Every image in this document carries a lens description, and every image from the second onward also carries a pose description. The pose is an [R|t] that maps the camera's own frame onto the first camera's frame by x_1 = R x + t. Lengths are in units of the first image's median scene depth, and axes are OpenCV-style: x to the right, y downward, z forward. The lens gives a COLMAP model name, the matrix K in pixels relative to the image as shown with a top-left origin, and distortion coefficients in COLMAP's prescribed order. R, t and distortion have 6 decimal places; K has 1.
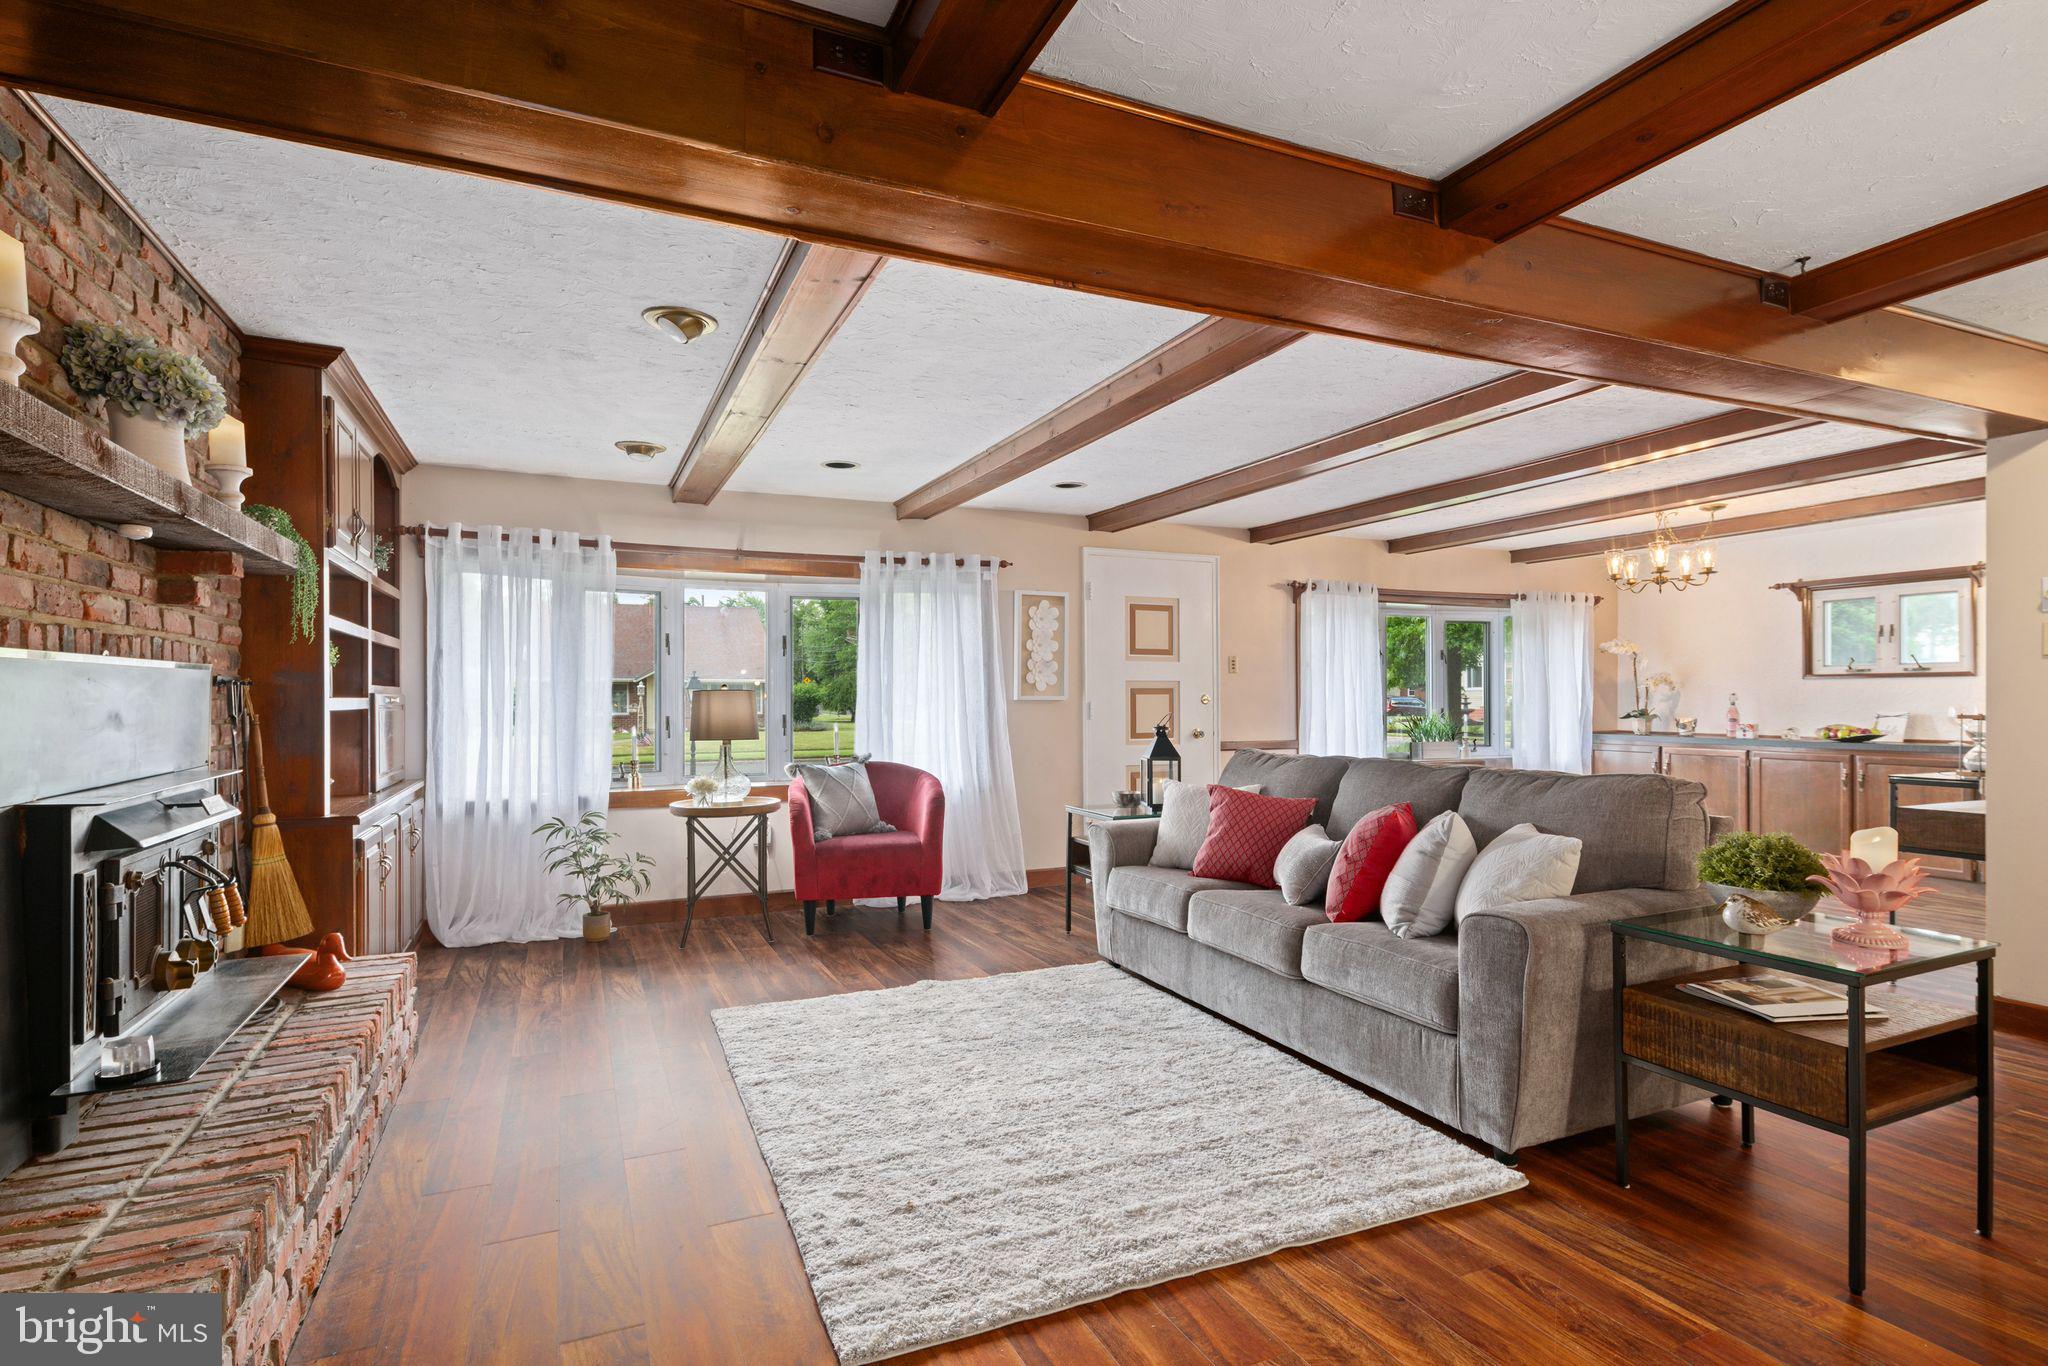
lens RADIAL K [[1000.2, 0, 1020.2], [0, 1000.2, 706.6], [0, 0, 1]] dist [0.005568, -0.005995]
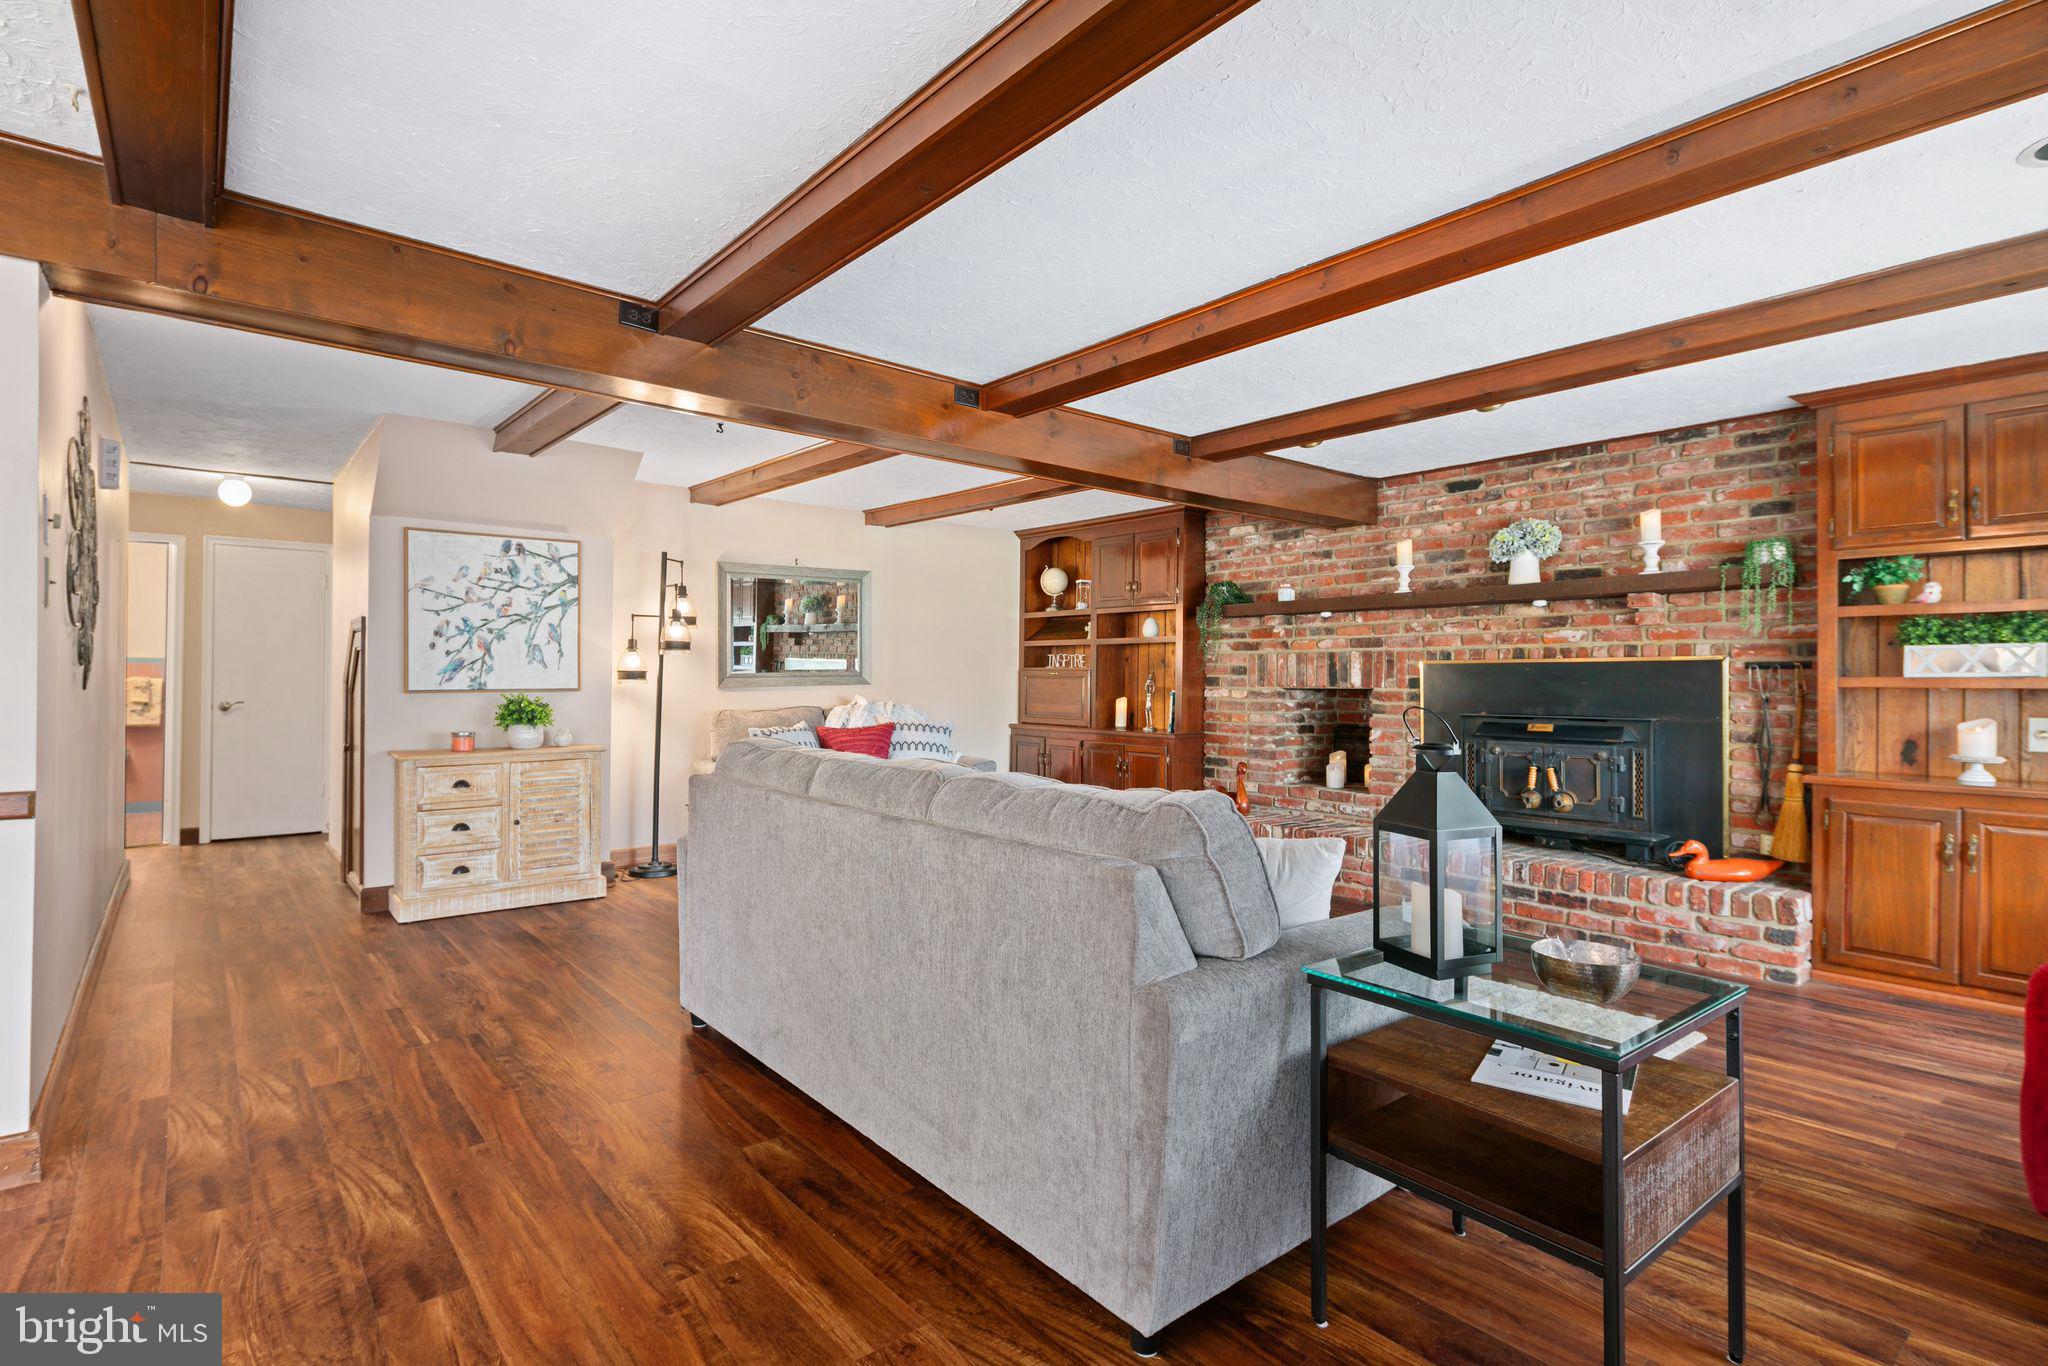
lens RADIAL K [[1000.2, 0, 1028.8], [0, 1000.2, 669.7], [0, 0, 1]] dist [0.005568, -0.005995]
pose [[-0.960194, -0.006152, -0.279268, 0.307267], [-0.005815, 0.999981, -0.002034, -0.005142], [0.279275, -0.000329, -0.960211, 1.032942]]
